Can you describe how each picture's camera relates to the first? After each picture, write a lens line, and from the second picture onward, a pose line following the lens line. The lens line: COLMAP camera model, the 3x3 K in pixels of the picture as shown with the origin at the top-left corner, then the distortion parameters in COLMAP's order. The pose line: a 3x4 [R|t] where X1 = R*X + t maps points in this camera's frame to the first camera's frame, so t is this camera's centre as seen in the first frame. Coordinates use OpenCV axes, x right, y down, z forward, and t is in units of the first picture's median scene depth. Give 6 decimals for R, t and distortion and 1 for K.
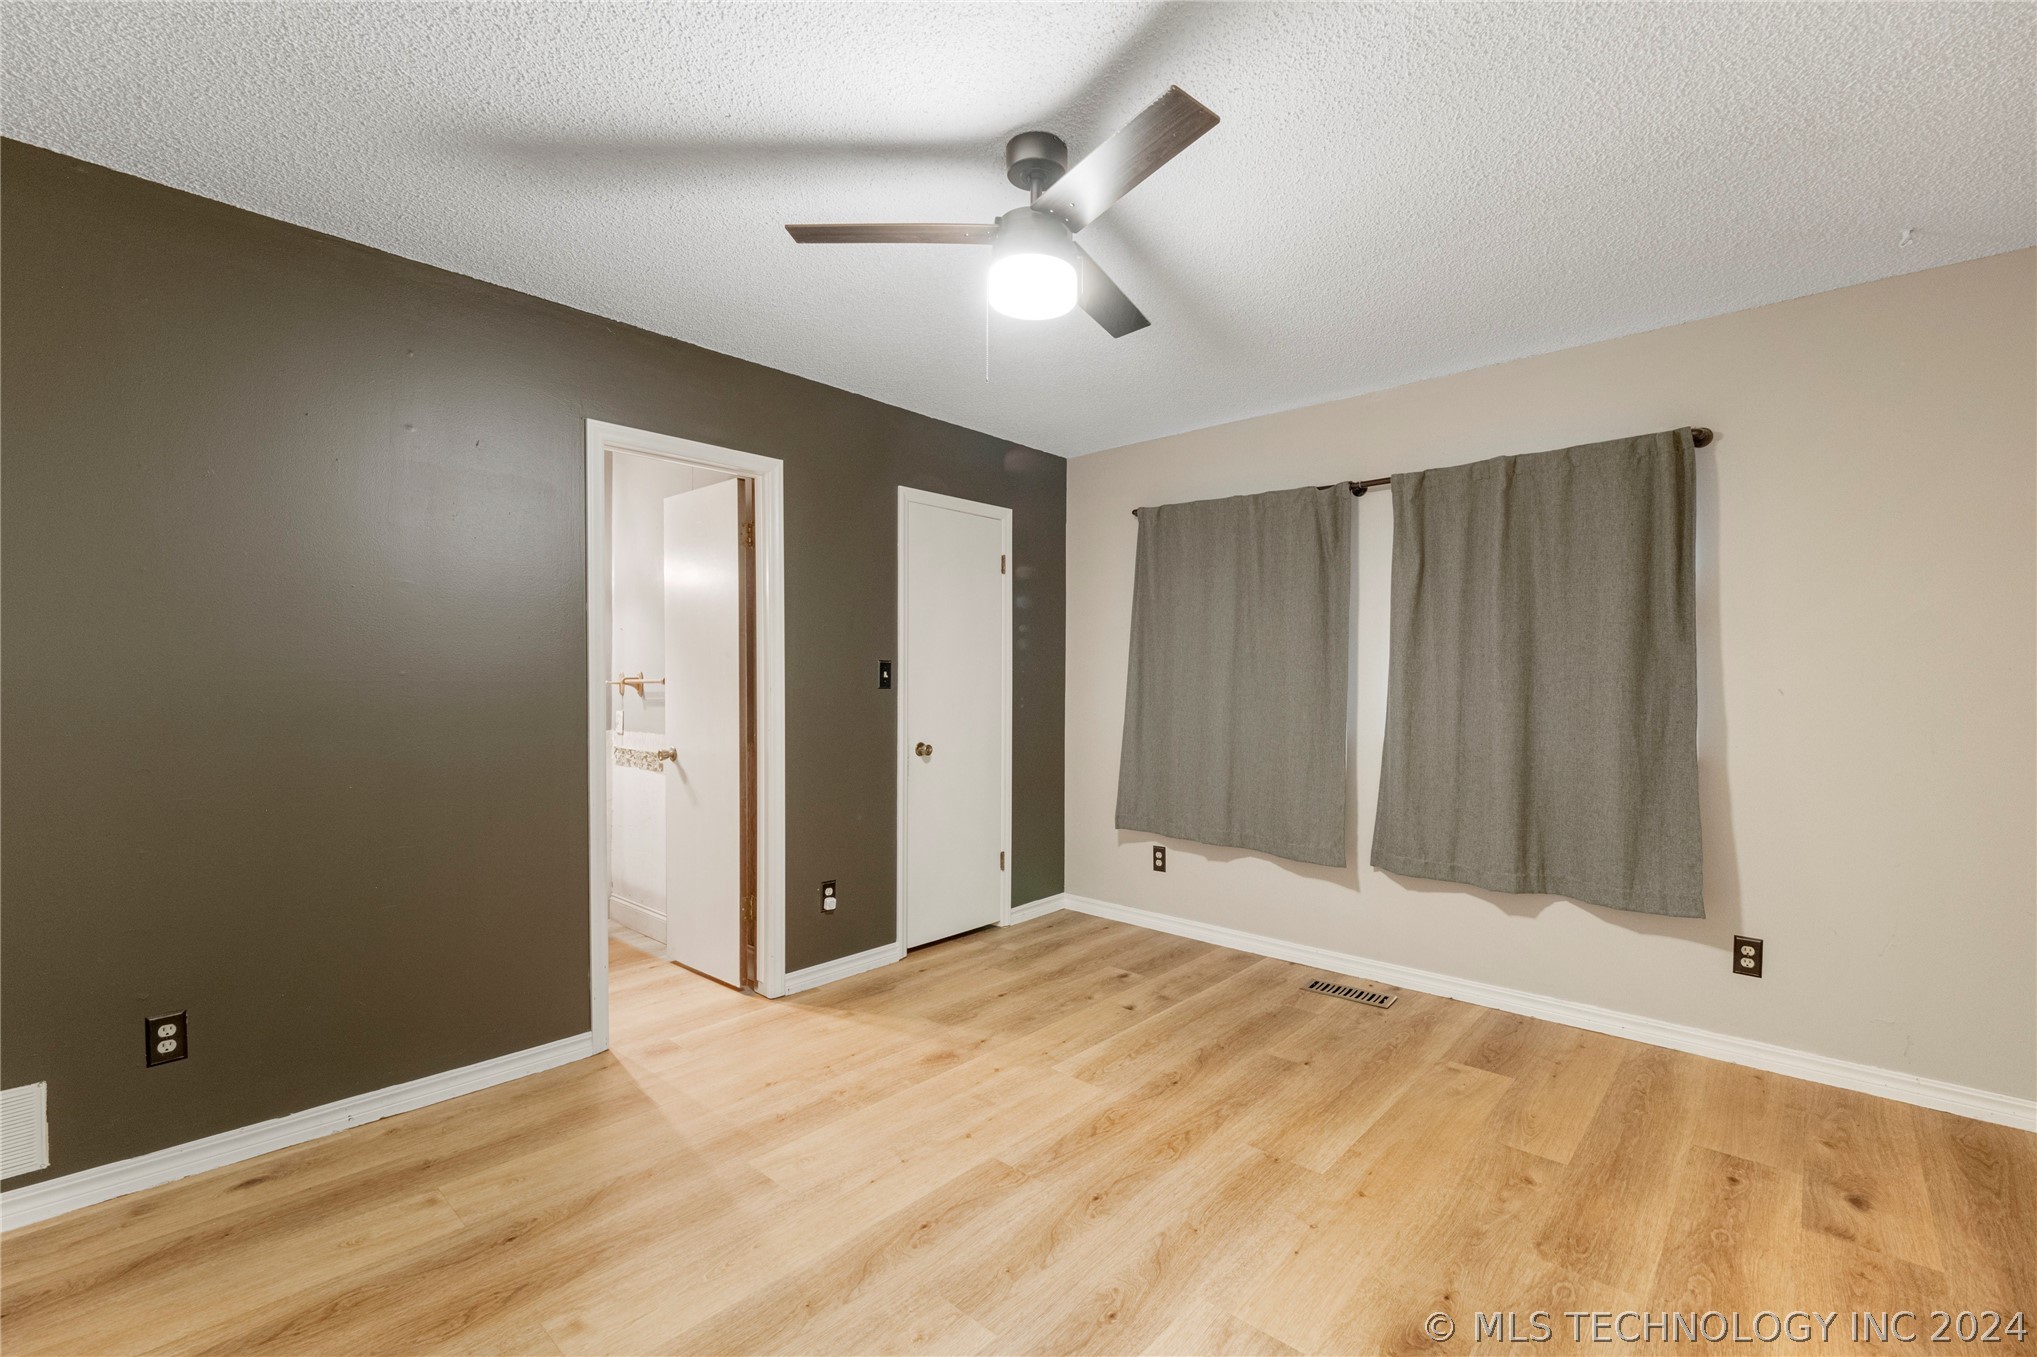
lens RADIAL K [[868.5, 0, 1017.0], [0, 868.5, 685.6], [0, 0, 1]] dist [0.025811, -0.012117]
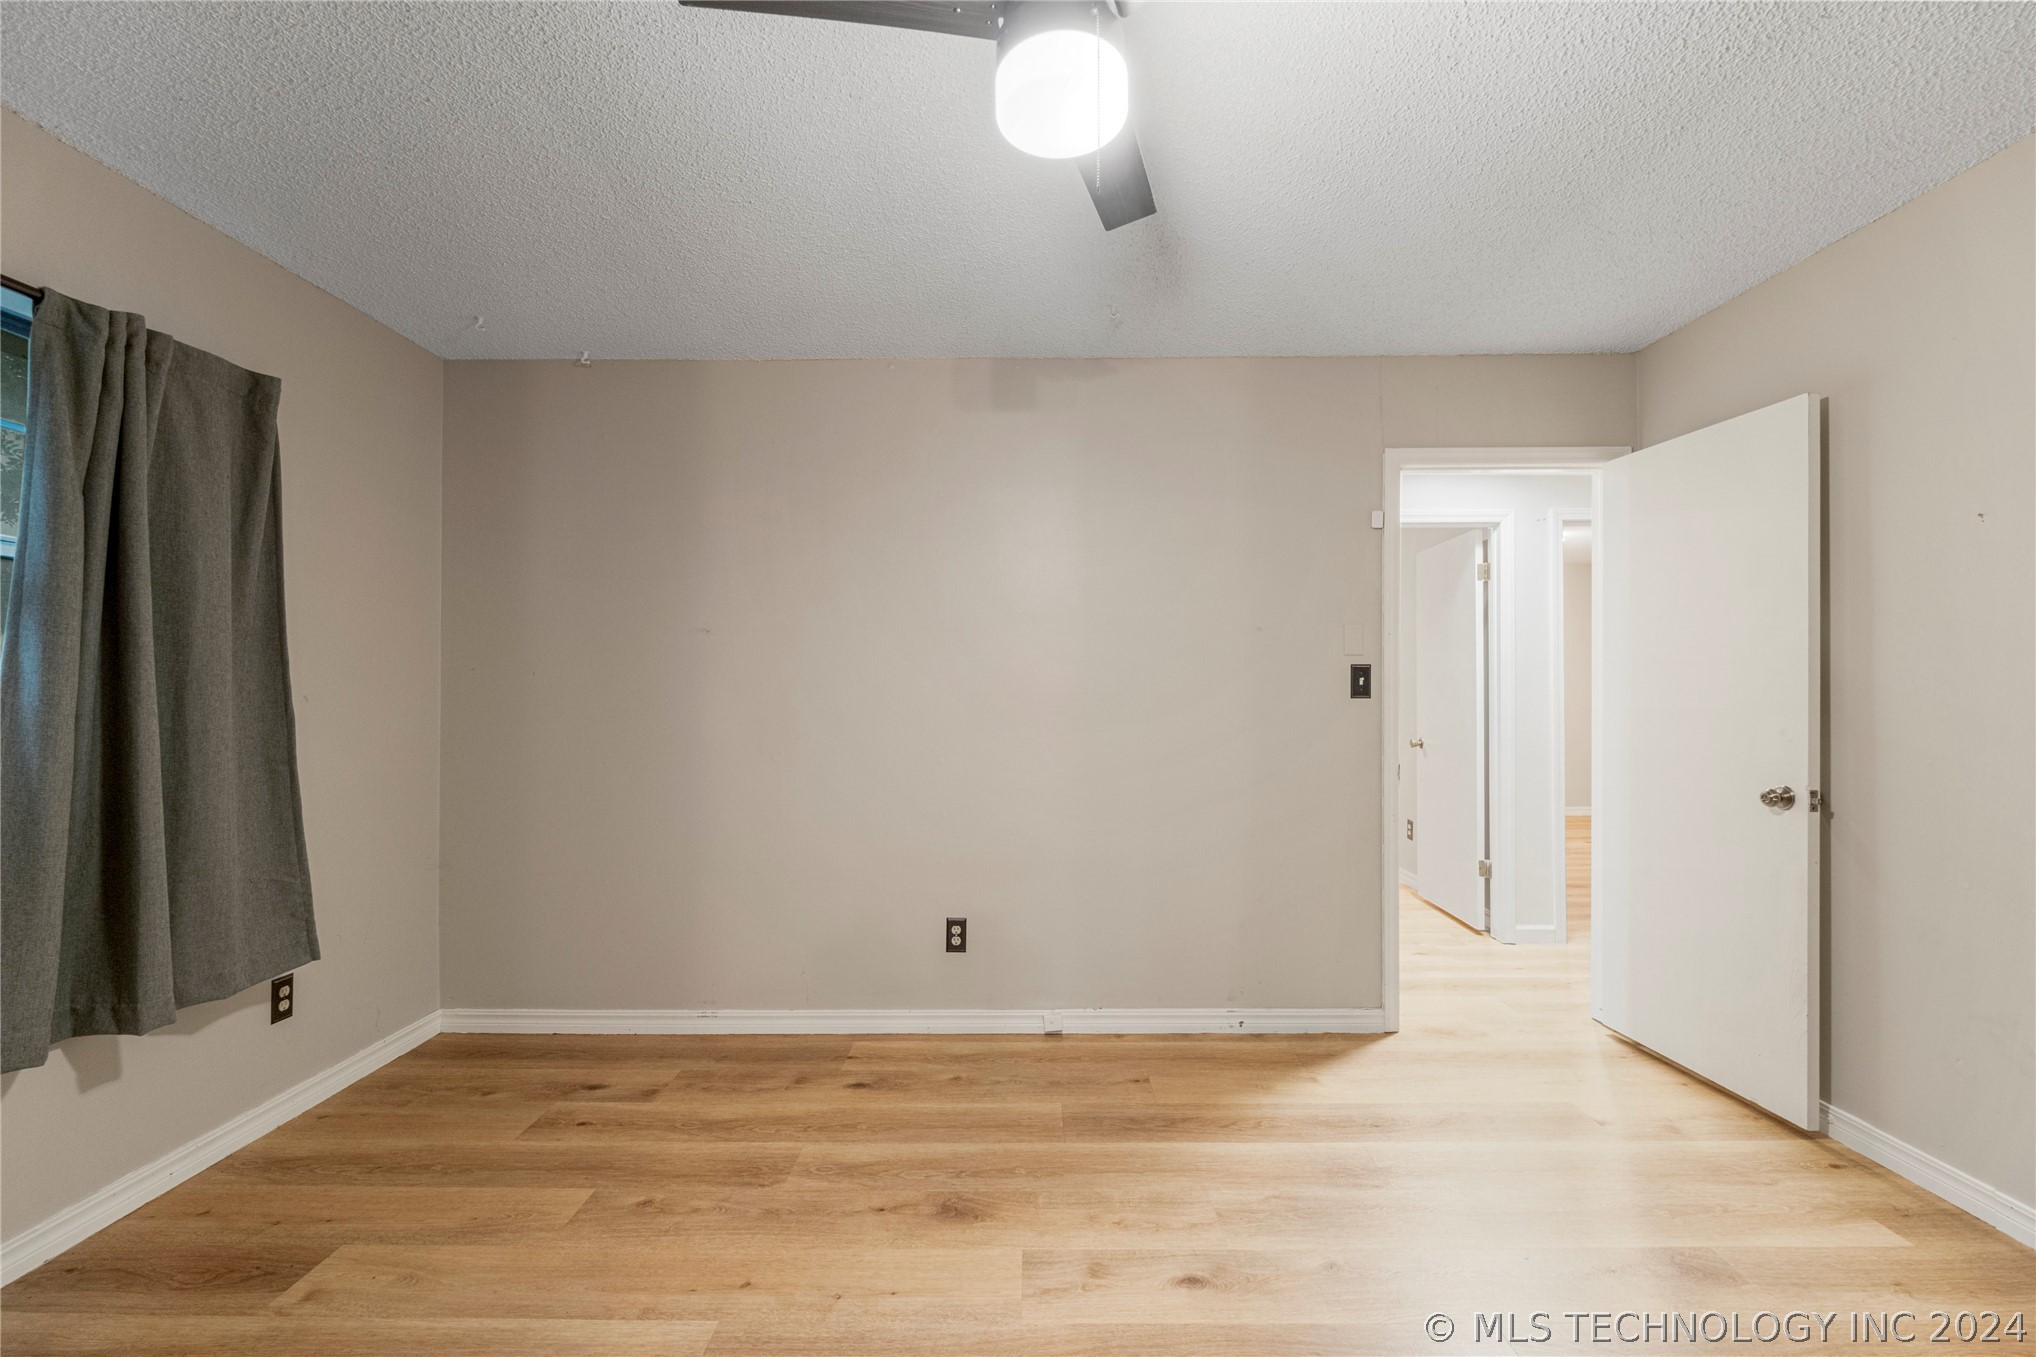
lens RADIAL K [[868.0, 0, 1016.5], [0, 868.0, 685.6], [0, 0, 1]] dist [0.025811, -0.012117]
pose [[-0.665543, 0.003217, 0.746352, -0.369744], [0.001673, 0.999995, -0.002819, -0.003727], [-0.746357, -0.000627, -0.665545, 1.190777]]
